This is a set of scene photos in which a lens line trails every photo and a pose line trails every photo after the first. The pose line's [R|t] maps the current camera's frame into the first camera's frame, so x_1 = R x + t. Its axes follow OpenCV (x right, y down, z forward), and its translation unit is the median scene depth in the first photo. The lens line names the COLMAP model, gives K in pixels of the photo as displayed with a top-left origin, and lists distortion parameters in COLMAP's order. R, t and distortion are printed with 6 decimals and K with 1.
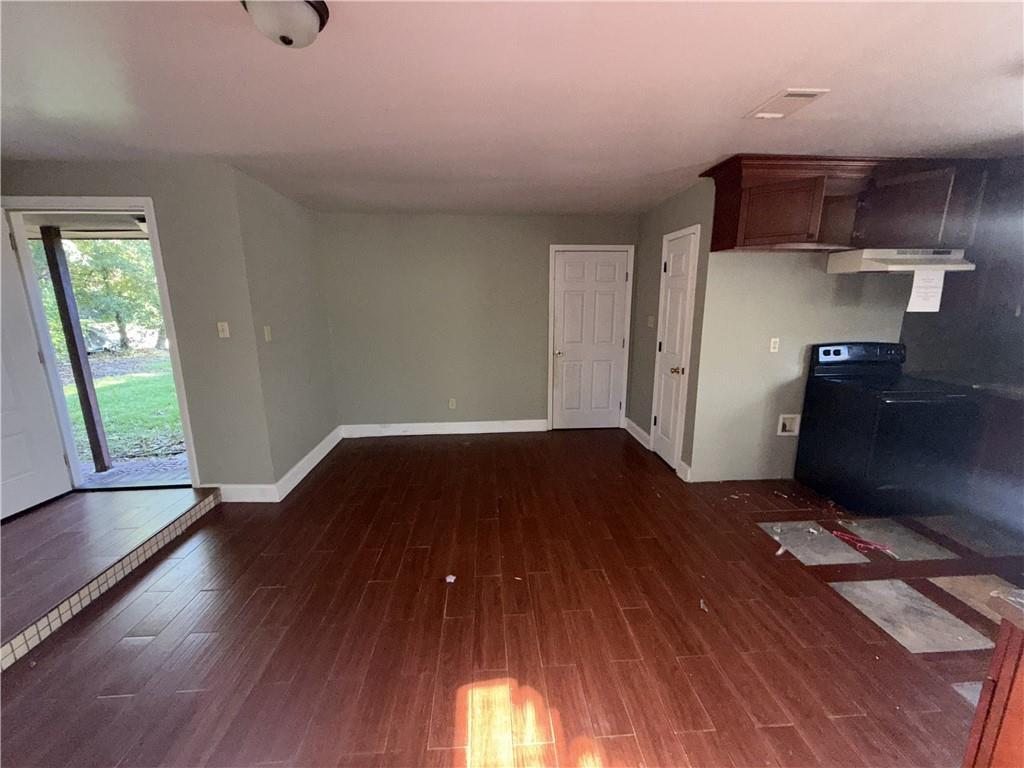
lens RADIAL K [[406.5, 0, 514.4], [0, 406.5, 378.4], [0, 0, 1]] dist [-0.001942, 0.000102]
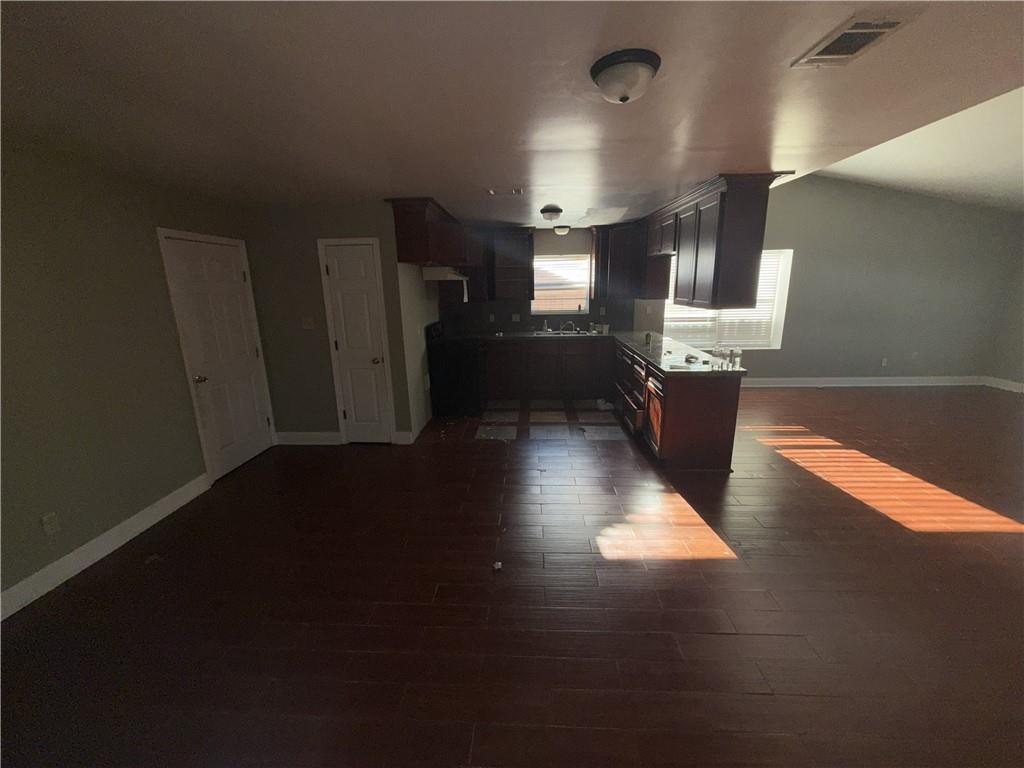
lens RADIAL K [[406.5, 0, 510.9], [0, 406.5, 381.4], [0, 0, 1]] dist [-0.001942, 0.000102]
pose [[0.122485, -0.227499, 0.966044, -0.651776], [0.205736, 0.958050, 0.199531, -0.109575], [-0.970912, 0.174310, 0.164151, 0.414477]]
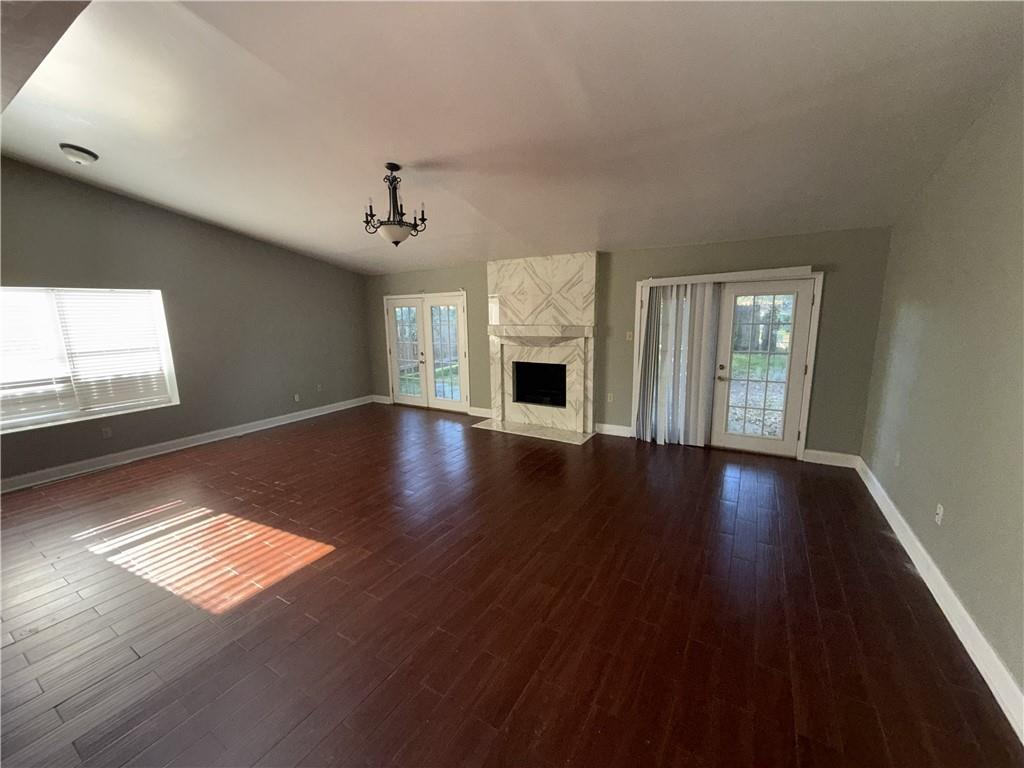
lens RADIAL K [[406.5, 0, 510.2], [0, 406.5, 383.1], [0, 0, 1]] dist [-0.001942, 0.000102]
pose [[-0.814753, -0.078046, 0.574532, -0.632309], [0.133596, 0.938967, 0.317006, -0.042597], [-0.564208, 0.335037, -0.754599, -0.013411]]
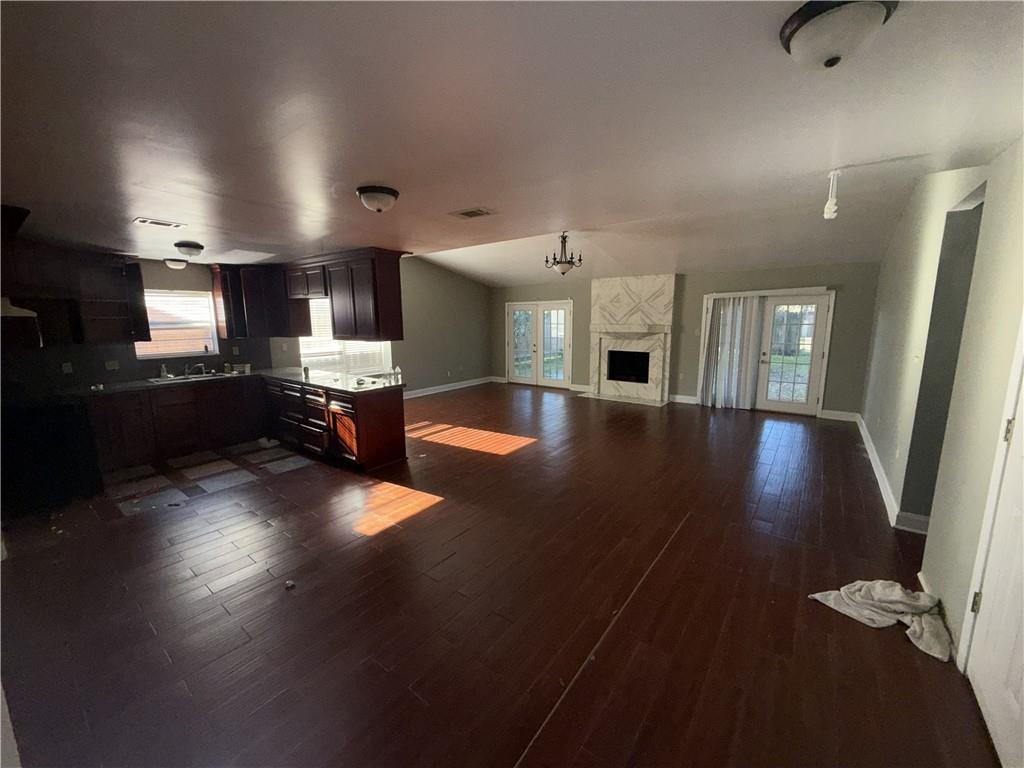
lens RADIAL K [[406.5, 0, 510.6], [0, 406.5, 382.9], [0, 0, 1]] dist [-0.001942, 0.000102]
pose [[-0.750252, -0.092804, 0.654606, -0.796508], [0.137360, 0.946616, 0.291633, -0.173671], [-0.646725, 0.308715, -0.697454, 0.725783]]
